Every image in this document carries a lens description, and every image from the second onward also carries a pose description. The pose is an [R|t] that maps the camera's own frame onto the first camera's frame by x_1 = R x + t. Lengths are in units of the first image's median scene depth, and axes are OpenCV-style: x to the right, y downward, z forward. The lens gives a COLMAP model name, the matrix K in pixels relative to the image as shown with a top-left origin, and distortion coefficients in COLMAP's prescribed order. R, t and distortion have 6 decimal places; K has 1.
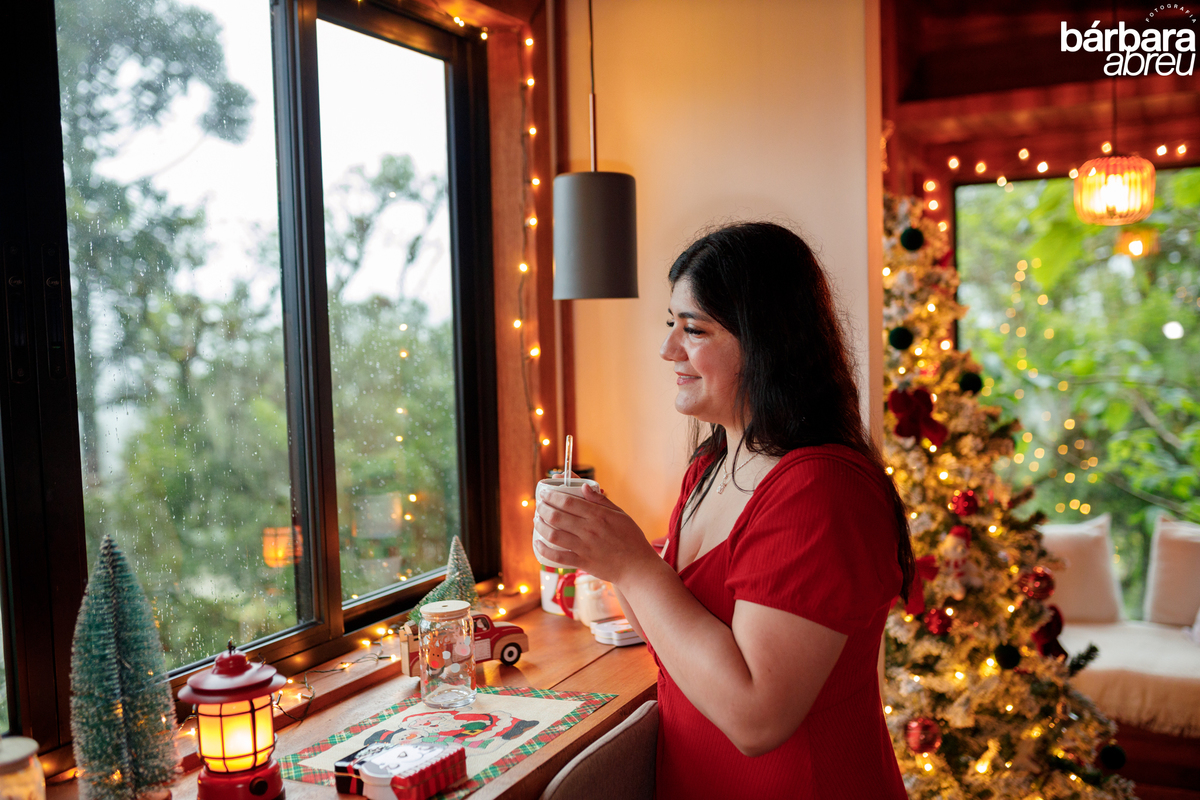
lens RADIAL K [[1142.9, 0, 610.5], [0, 1142.9, 401.8], [0, 0, 1]] dist [-0.016744, 0.000000]
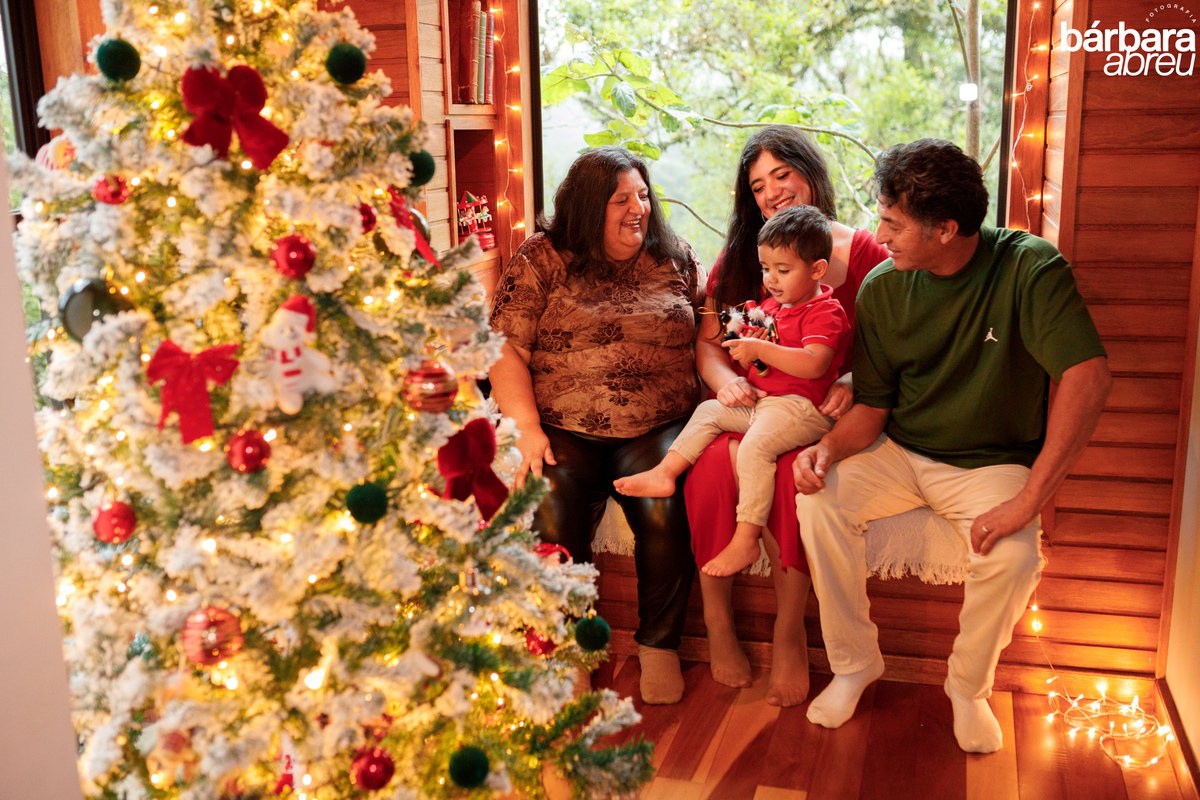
lens RADIAL K [[1231.8, 0, 595.4], [0, 1231.8, 380.8], [0, 0, 1]] dist [-0.016488, 0.000000]
pose [[0.985348, -0.026773, 0.168444, 0.352051], [0.001990, 0.989340, 0.145609, 0.059575], [-0.170547, -0.143140, 0.974897, 0.328722]]
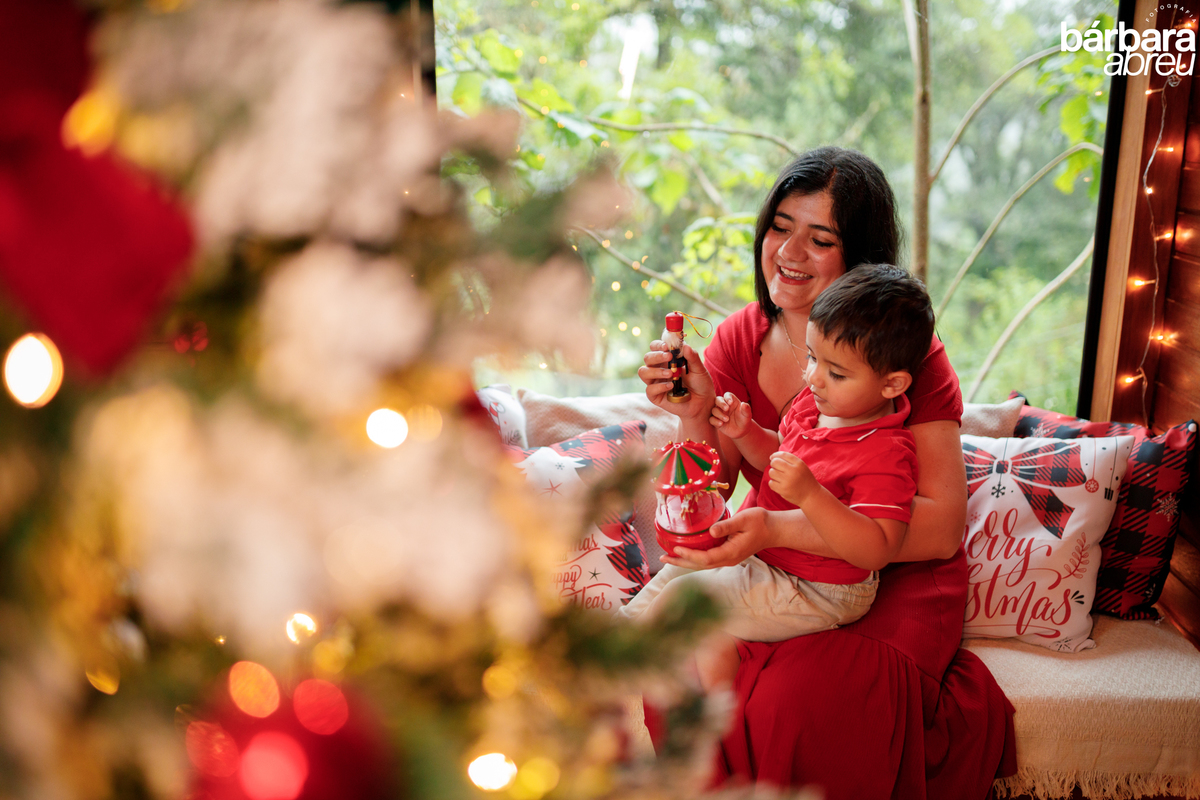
lens RADIAL K [[1090.0, 0, 609.9], [0, 1090.0, 369.8], [0, 0, 1]] dist [-0.010085, 0.000000]
pose [[0.908356, -0.070709, 0.412176, 0.292664], [-0.003915, 0.984121, 0.177455, 0.017780], [-0.418179, -0.162806, 0.893656, 0.871165]]
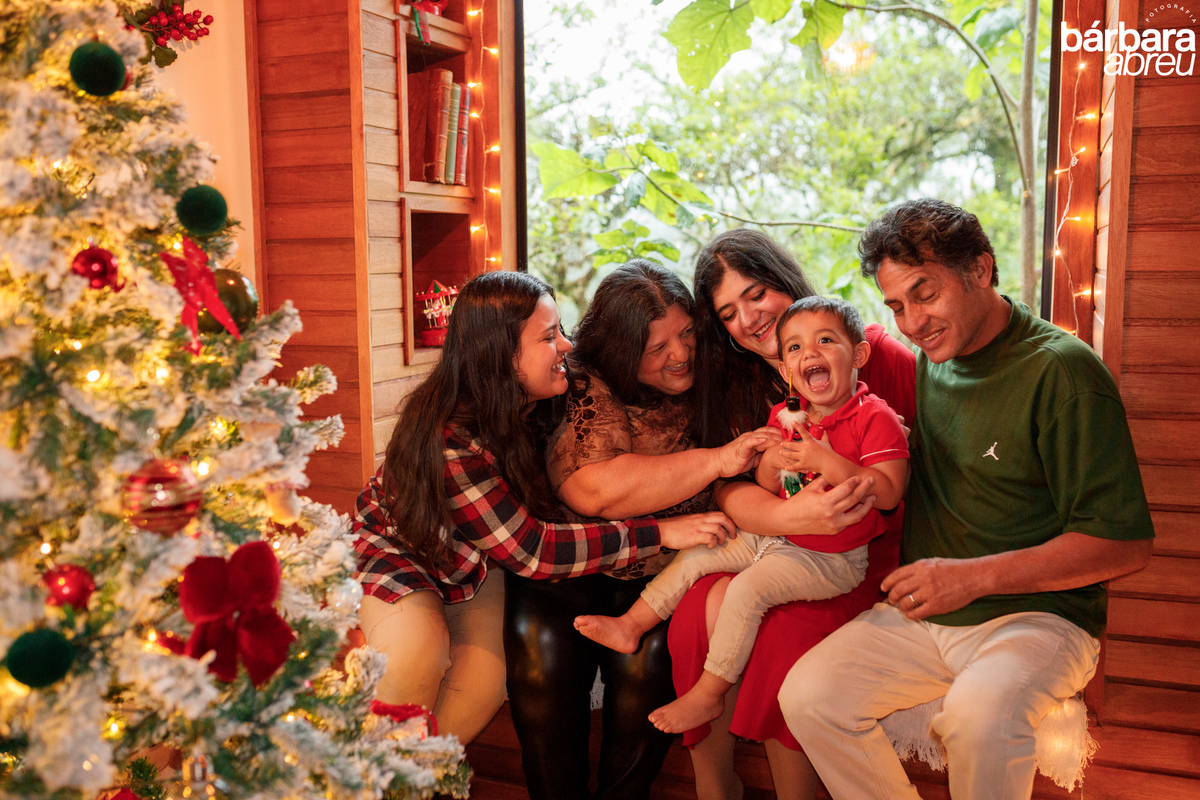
lens RADIAL K [[1142.9, 0, 587.6], [0, 1142.9, 379.4], [0, 0, 1]] dist [-0.016744, 0.000000]
pose [[0.997957, 0.012831, 0.062594, 0.519501], [-0.015899, 0.998684, 0.048757, 0.089943], [-0.061886, -0.049653, 0.996847, 0.544379]]
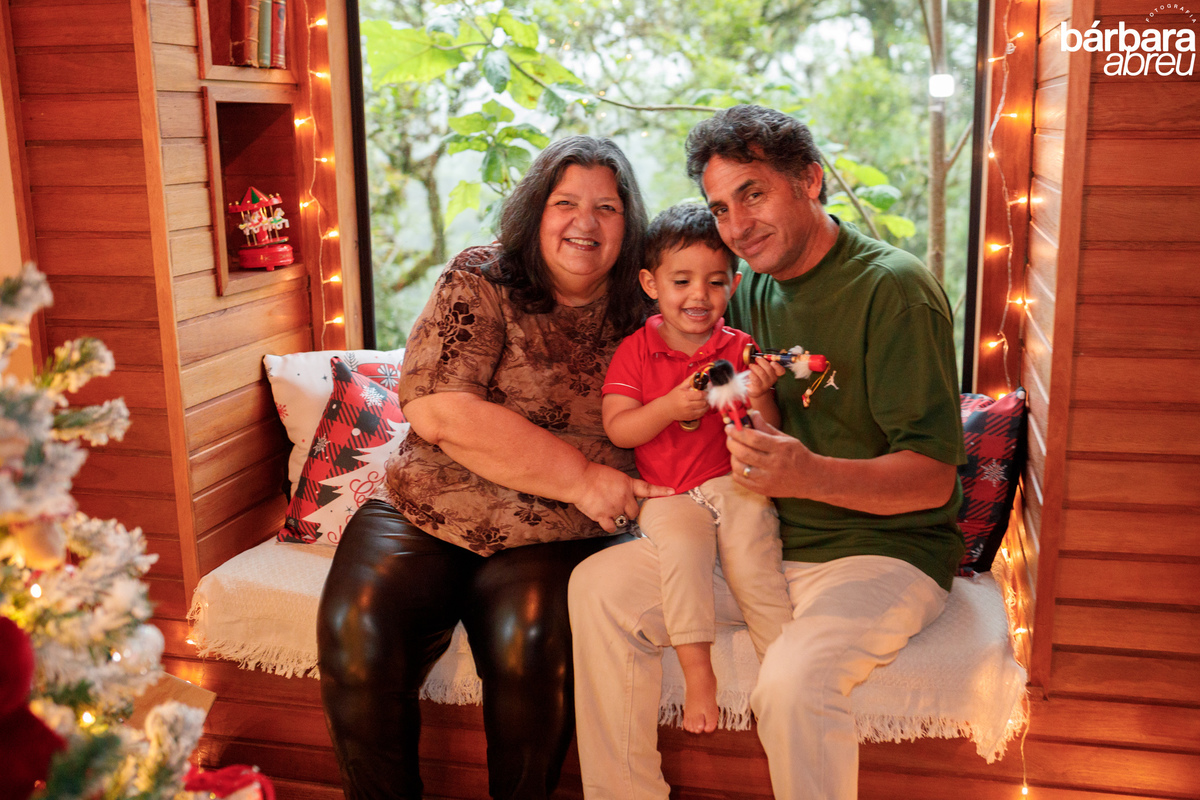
lens RADIAL K [[1231.8, 0, 635.3], [0, 1231.8, 363.2], [0, 0, 1]] dist [-0.016488, 0.000000]
pose [[0.975608, -0.024684, 0.218128, 0.519748], [-0.004314, 0.991310, 0.131473, 0.058841], [-0.219477, -0.129207, 0.967024, 0.646835]]
